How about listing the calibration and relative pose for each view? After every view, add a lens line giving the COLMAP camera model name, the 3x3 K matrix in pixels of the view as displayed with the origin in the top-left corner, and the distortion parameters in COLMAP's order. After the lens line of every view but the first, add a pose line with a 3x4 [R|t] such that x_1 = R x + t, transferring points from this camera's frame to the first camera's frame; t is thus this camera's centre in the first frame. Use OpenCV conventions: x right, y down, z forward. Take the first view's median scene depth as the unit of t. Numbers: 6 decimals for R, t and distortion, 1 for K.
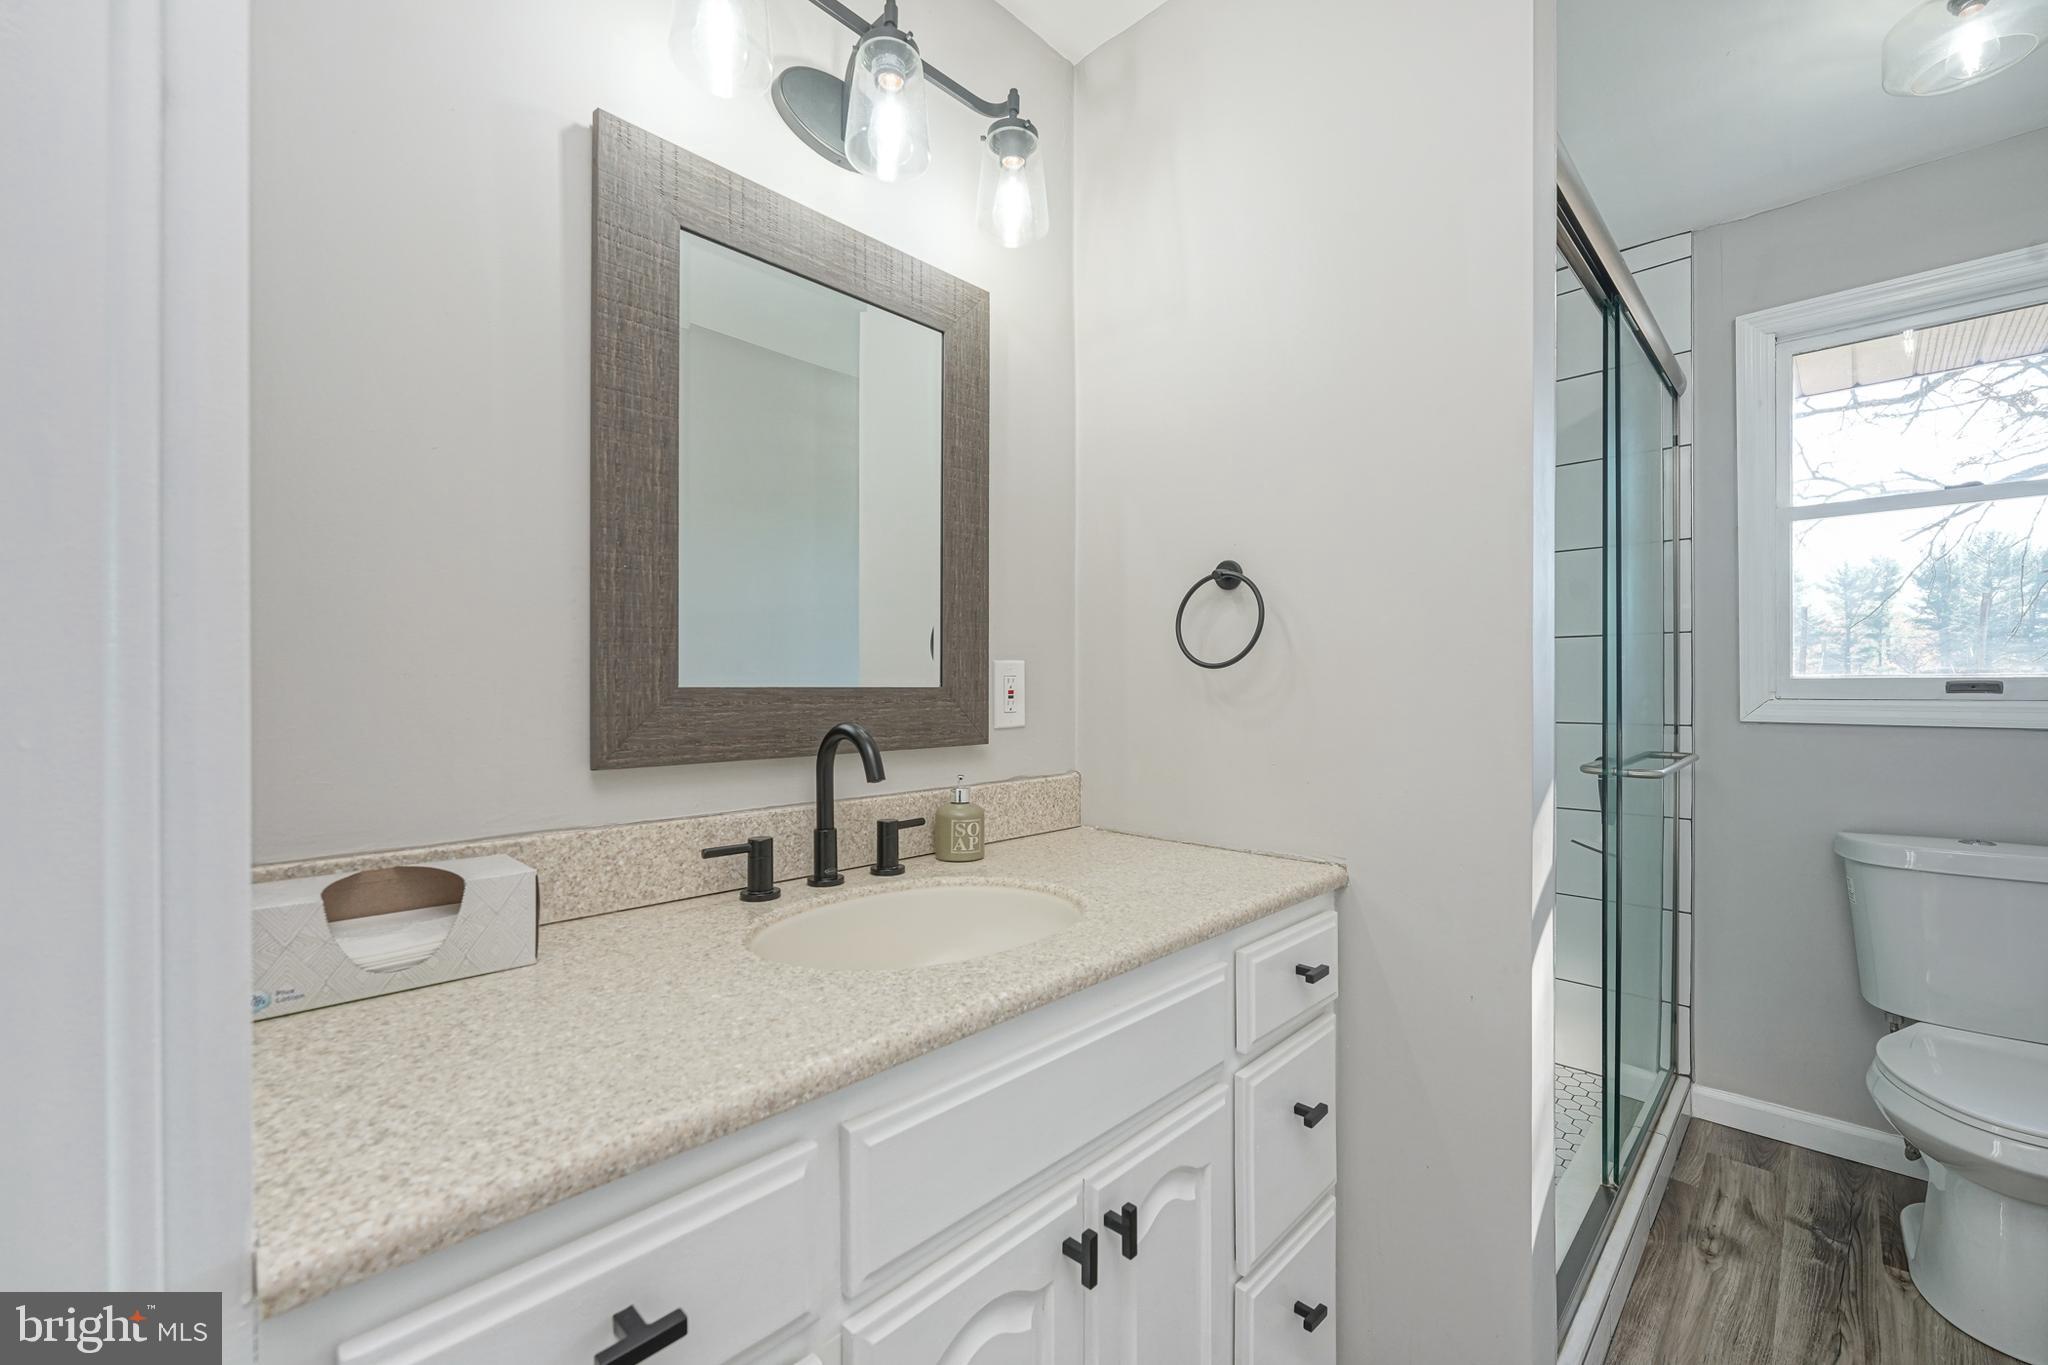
lens RADIAL K [[828.0, 0, 1030.0], [0, 828.0, 688.1], [0, 0, 1]] dist [-0.005739, 0.000896]
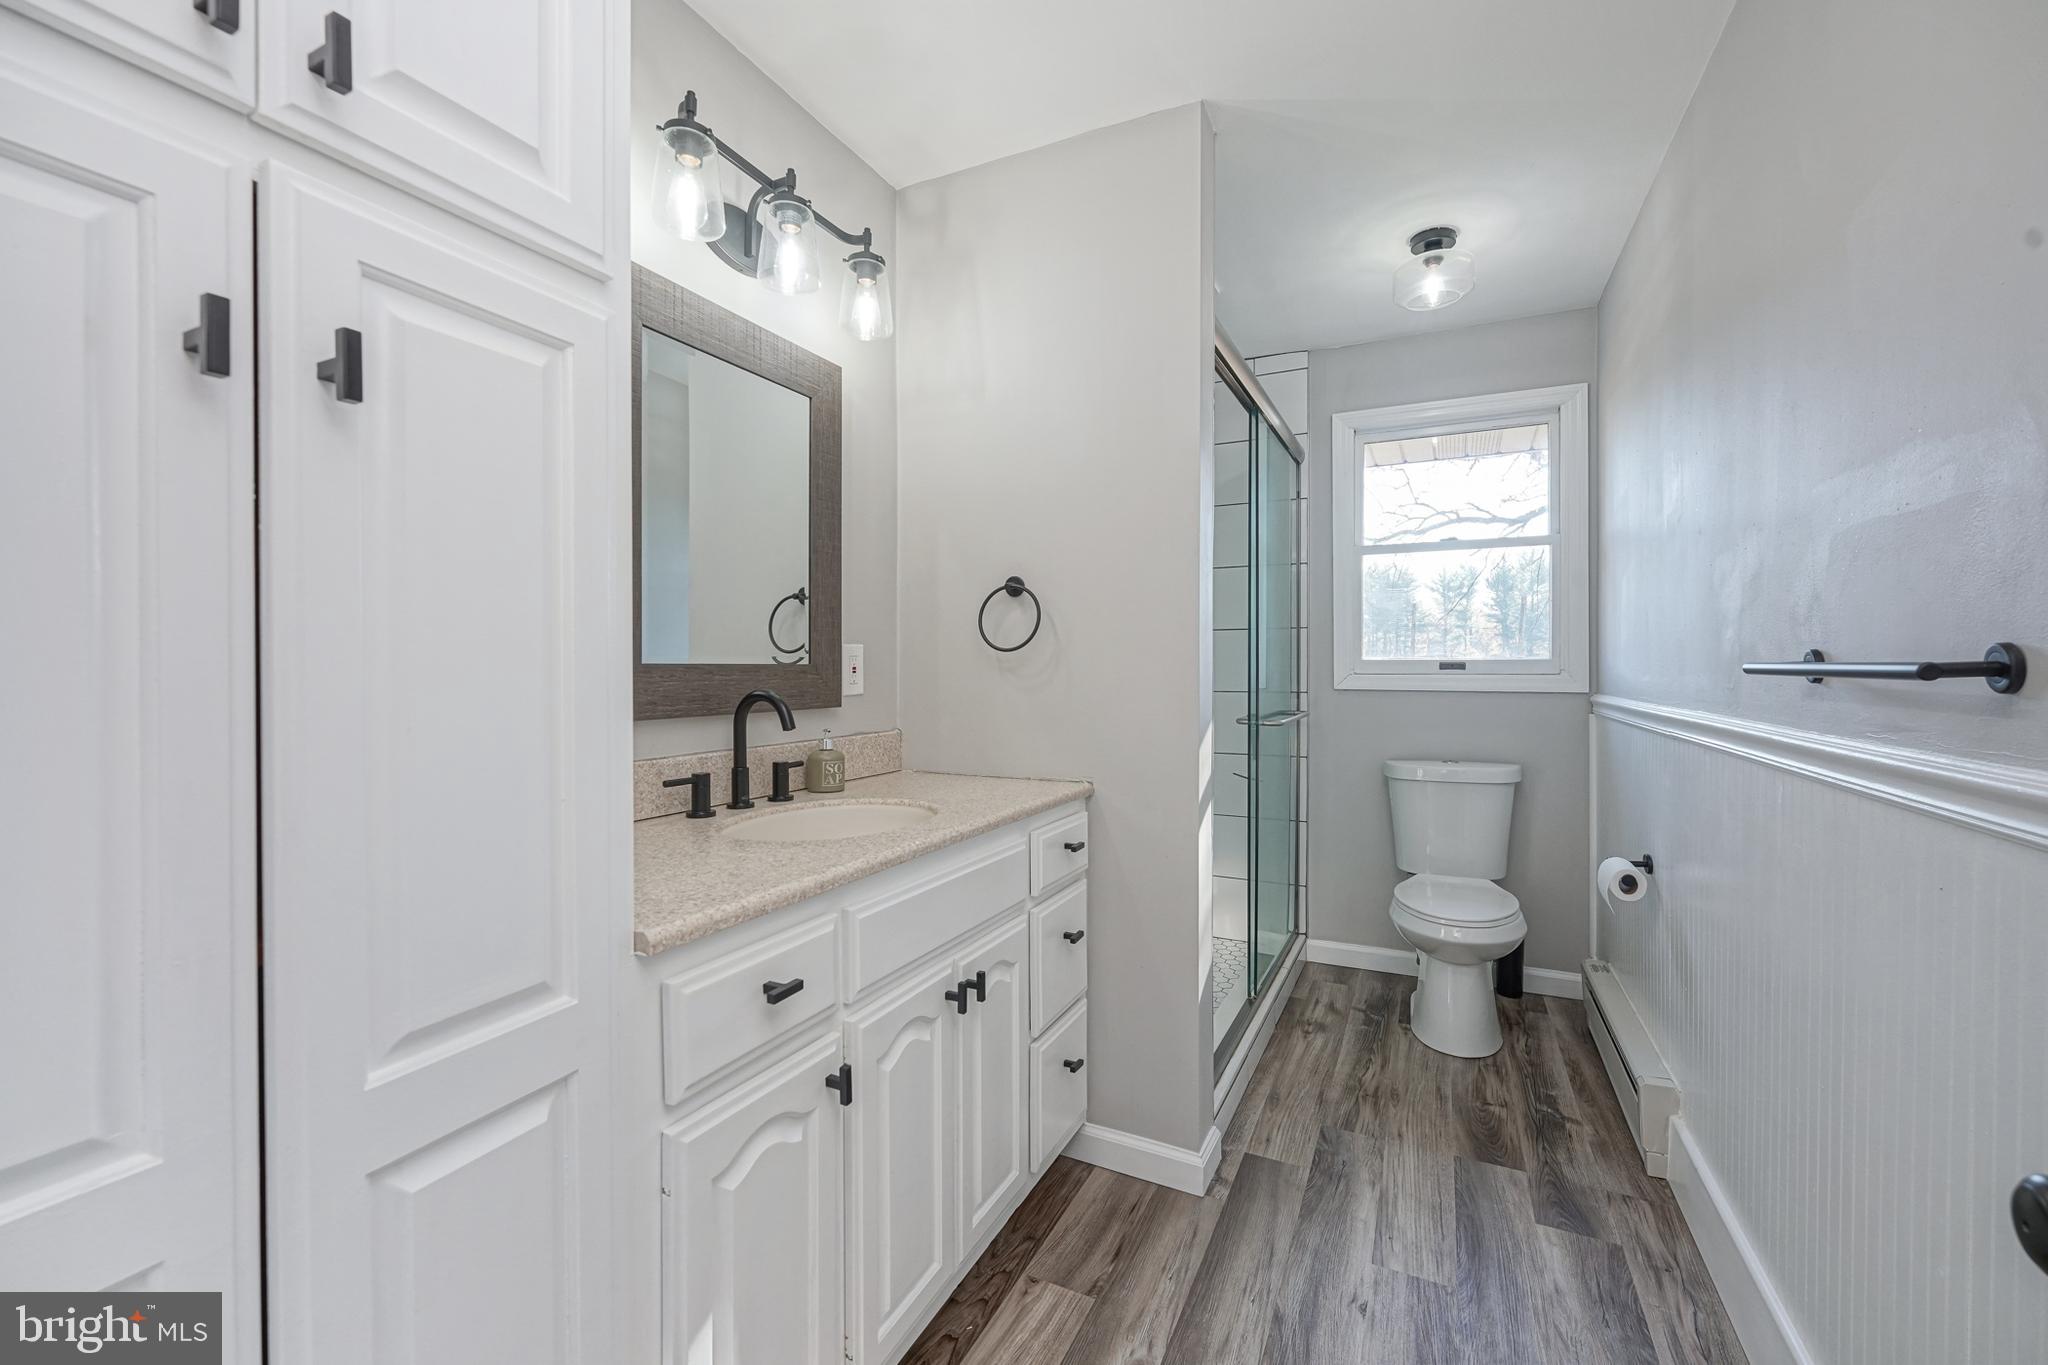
lens RADIAL K [[828.0, 0, 1023.5], [0, 828.0, 672.7], [0, 0, 1]] dist [-0.005739, 0.000896]
pose [[0.952397, -0.001625, 0.304857, -0.187137], [-0.000082, 0.999984, 0.005586, 0.004960], [-0.304861, -0.005345, 0.952382, -0.379020]]
